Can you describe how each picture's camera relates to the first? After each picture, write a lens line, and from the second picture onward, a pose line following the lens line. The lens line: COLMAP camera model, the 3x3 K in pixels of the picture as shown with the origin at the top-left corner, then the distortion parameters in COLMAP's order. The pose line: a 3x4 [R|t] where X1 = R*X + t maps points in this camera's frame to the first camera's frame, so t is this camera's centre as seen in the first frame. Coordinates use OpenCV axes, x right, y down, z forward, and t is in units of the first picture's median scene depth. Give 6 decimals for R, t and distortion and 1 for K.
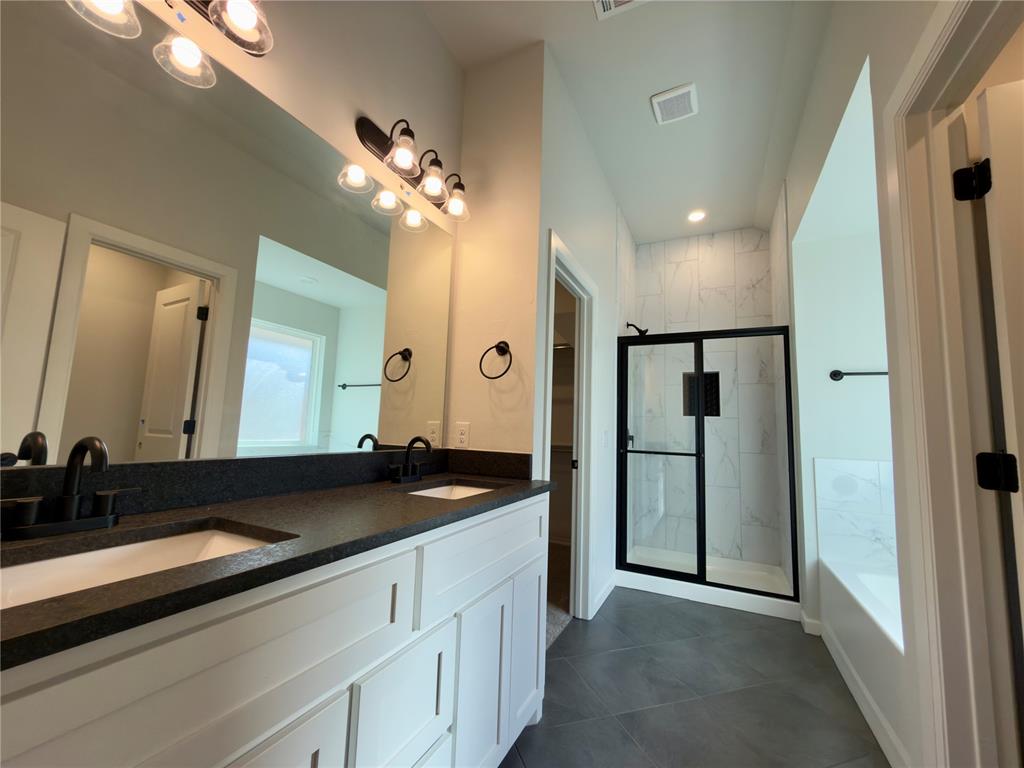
lens RADIAL K [[410.9, 0, 512.0], [0, 410.9, 384.0], [0, 0, 1]] dist [-0.000754, -0.000110]
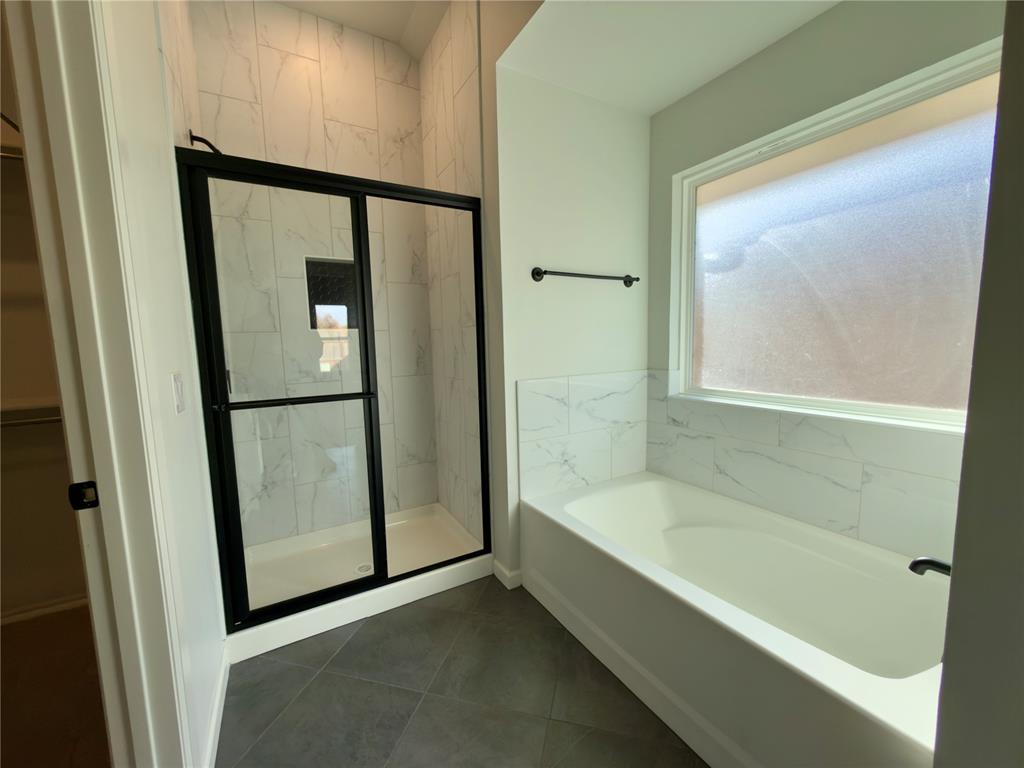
lens RADIAL K [[410.9, 0, 512.0], [0, 410.9, 384.0], [0, 0, 1]] dist [-0.000754, -0.000110]
pose [[0.561443, -0.140086, 0.815572, 0.079497], [-0.044706, 0.978993, 0.198931, 0.025560], [-0.826307, -0.148150, 0.543387, 0.489708]]
